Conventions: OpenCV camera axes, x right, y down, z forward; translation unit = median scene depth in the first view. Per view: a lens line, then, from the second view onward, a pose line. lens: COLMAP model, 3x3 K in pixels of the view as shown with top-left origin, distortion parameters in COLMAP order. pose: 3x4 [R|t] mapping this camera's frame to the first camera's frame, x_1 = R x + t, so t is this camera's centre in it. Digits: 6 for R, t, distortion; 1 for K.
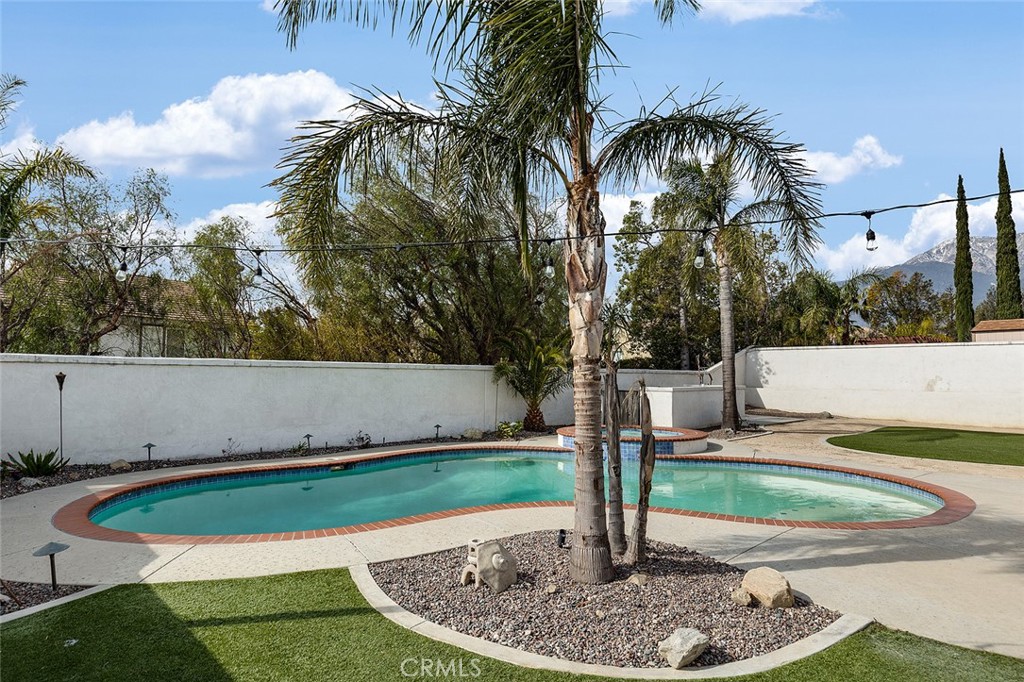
lens RADIAL K [[588.4, 0, 512.0], [0, 588.4, 341.0], [0, 0, 1]] dist [0.002116, 0.000890]
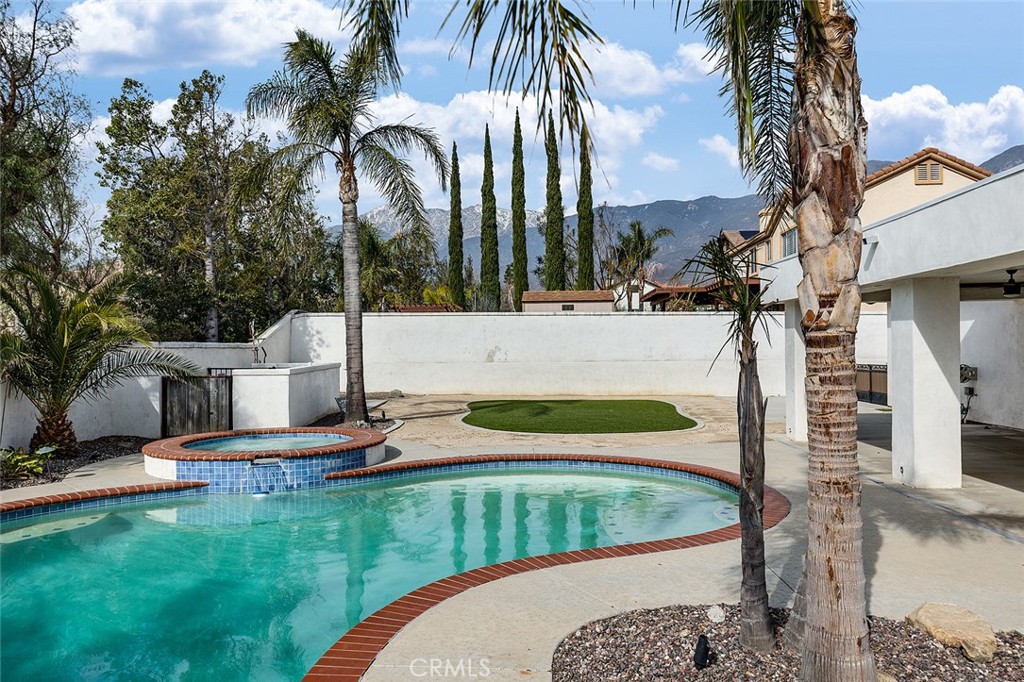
lens RADIAL K [[722.6, 0, 512.0], [0, 722.6, 341.0], [0, 0, 1]] dist [-0.004686, -0.001393]
pose [[0.646365, -0.008315, 0.762983, -0.168523], [-0.030967, 0.998831, 0.037119, 0.005848], [-0.762399, -0.047620, 0.645352, 0.215187]]
